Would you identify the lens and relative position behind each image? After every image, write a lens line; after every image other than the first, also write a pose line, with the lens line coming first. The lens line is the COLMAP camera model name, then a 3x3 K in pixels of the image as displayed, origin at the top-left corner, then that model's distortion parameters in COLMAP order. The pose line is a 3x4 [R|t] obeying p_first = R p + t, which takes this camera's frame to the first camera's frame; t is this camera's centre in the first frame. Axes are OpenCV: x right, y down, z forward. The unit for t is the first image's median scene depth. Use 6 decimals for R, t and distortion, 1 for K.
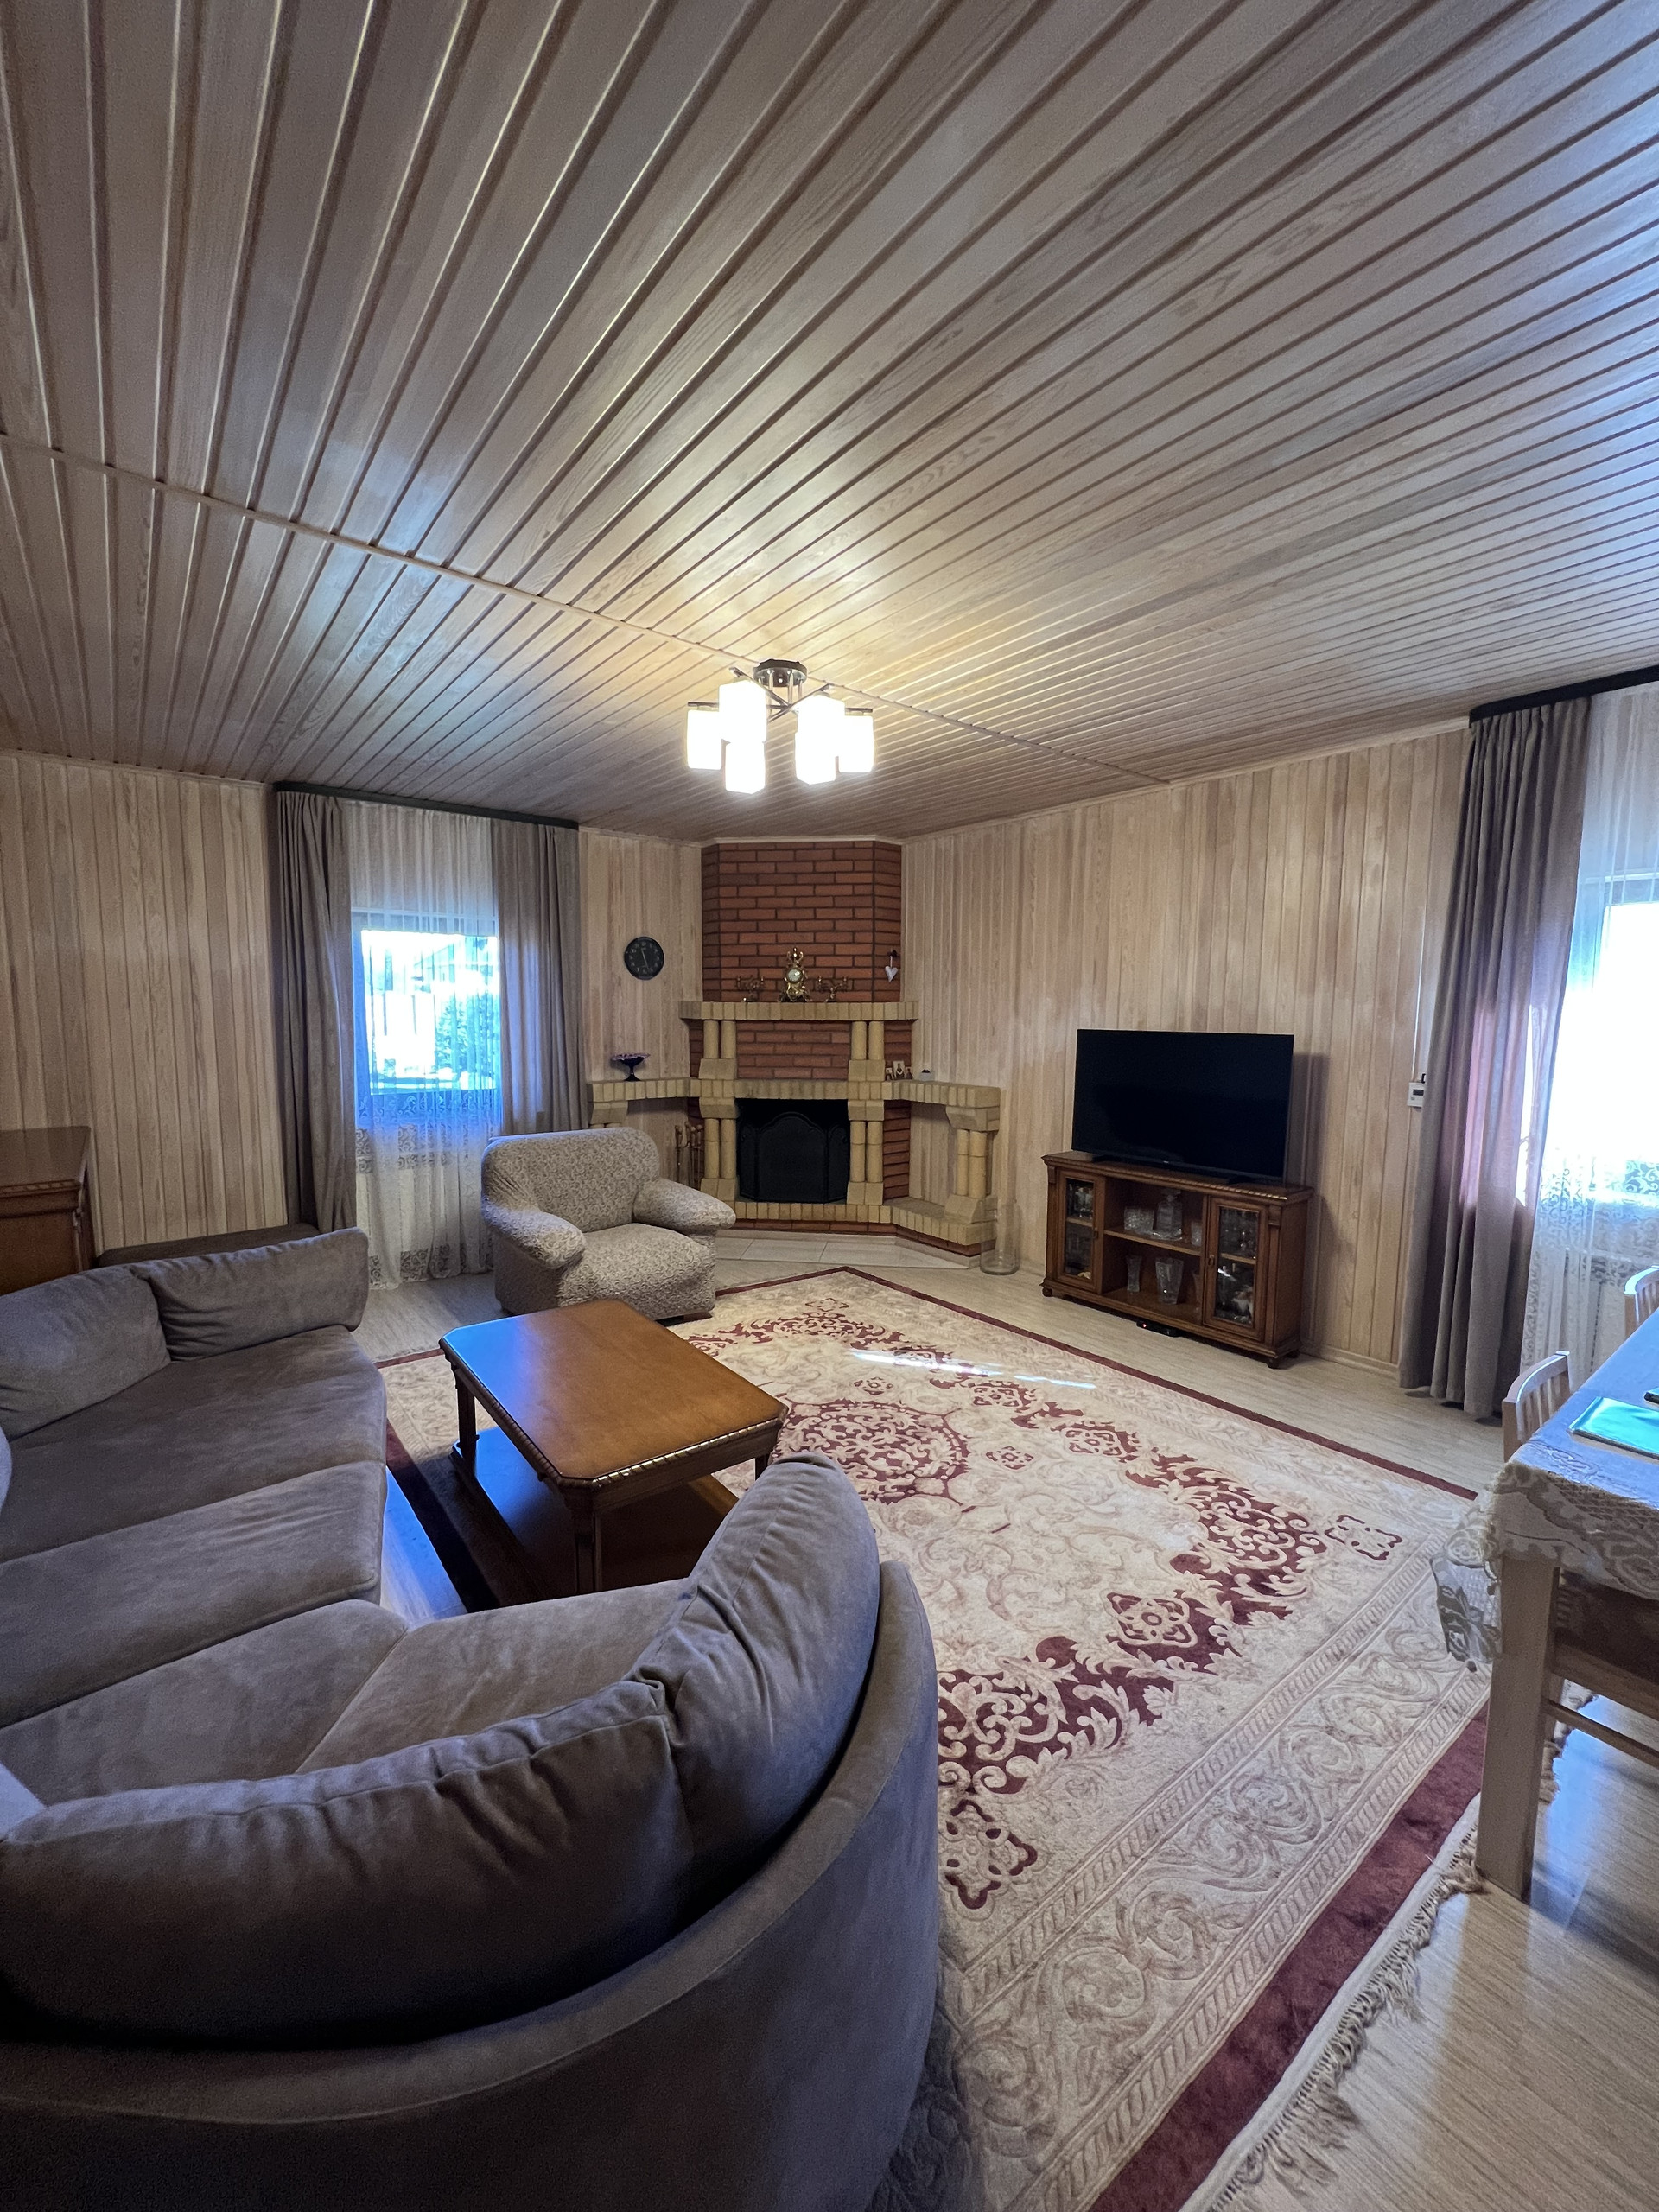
lens RADIAL K [[877.2, 0, 825.3], [0, 877.2, 1103.2], [0, 0, 1]] dist [-0.003928, -0.000351]
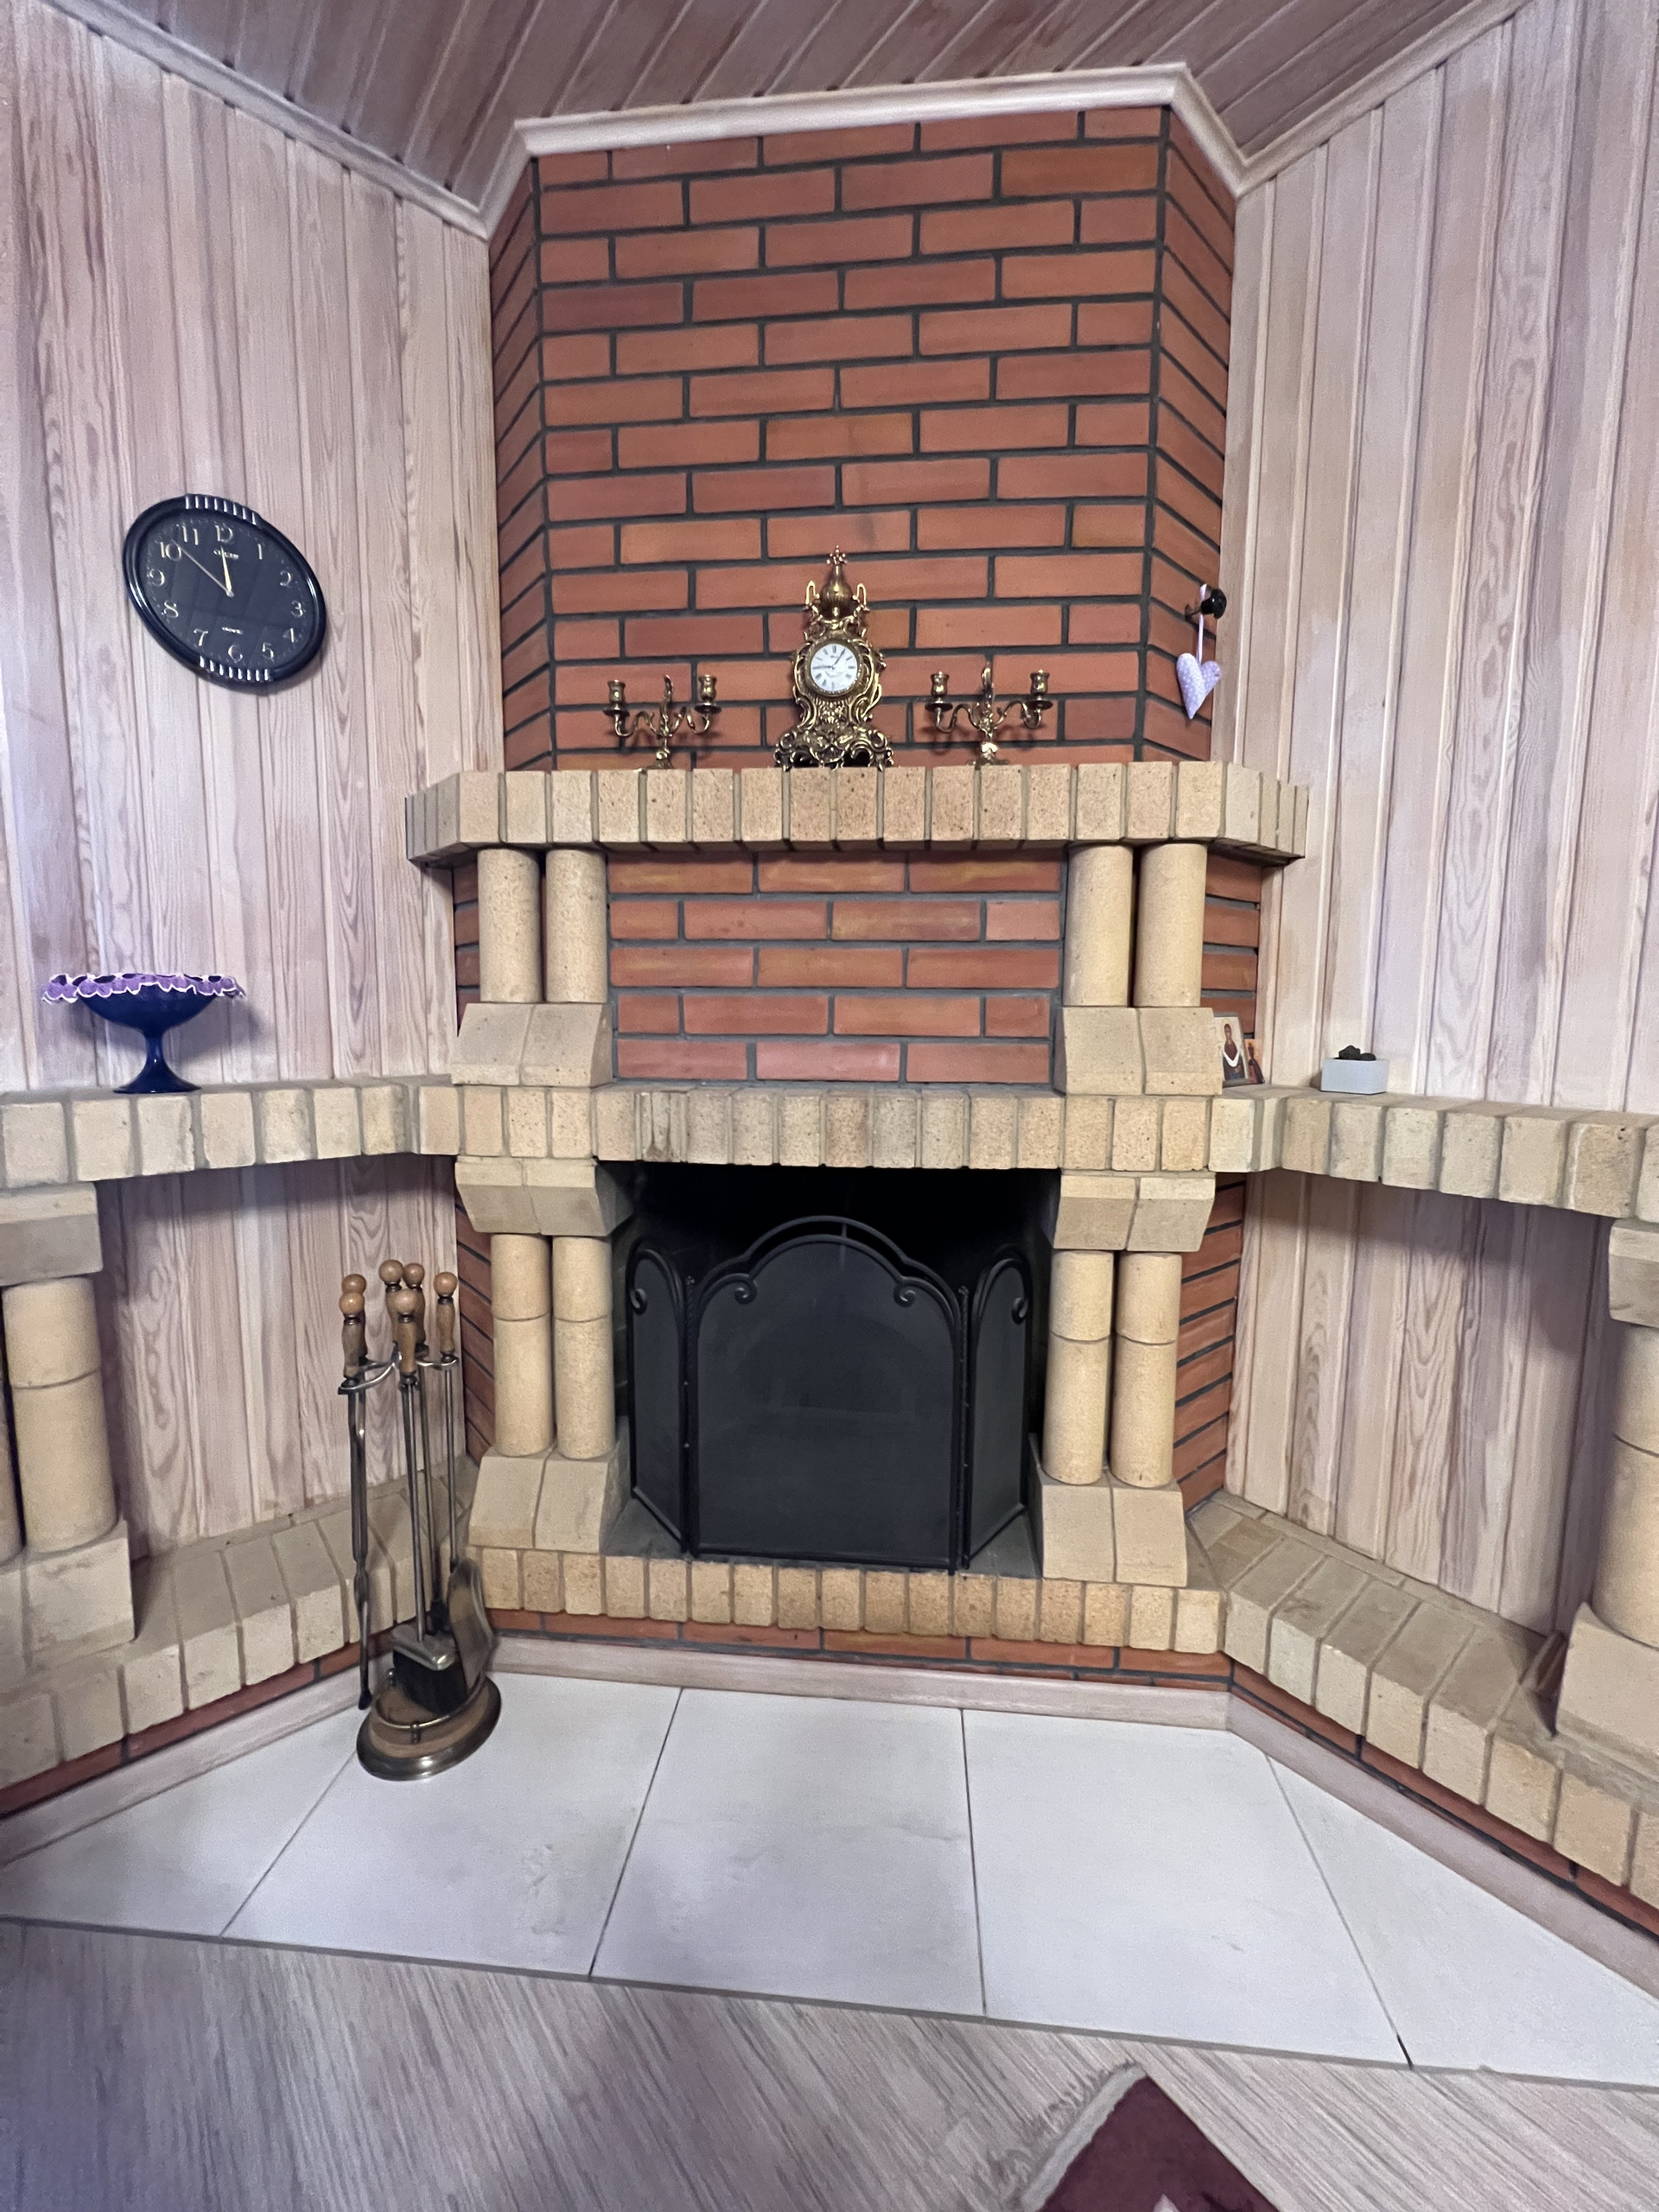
lens RADIAL K [[877.2, 0, 833.6], [0, 877.2, 1103.1], [0, 0, 1]] dist [-0.003928, -0.000351]
pose [[0.998925, -0.000740, 0.046344, -0.048144], [0.000652, 0.999998, 0.001916, -0.022595], [-0.046346, -0.001884, 0.998924, 0.755365]]
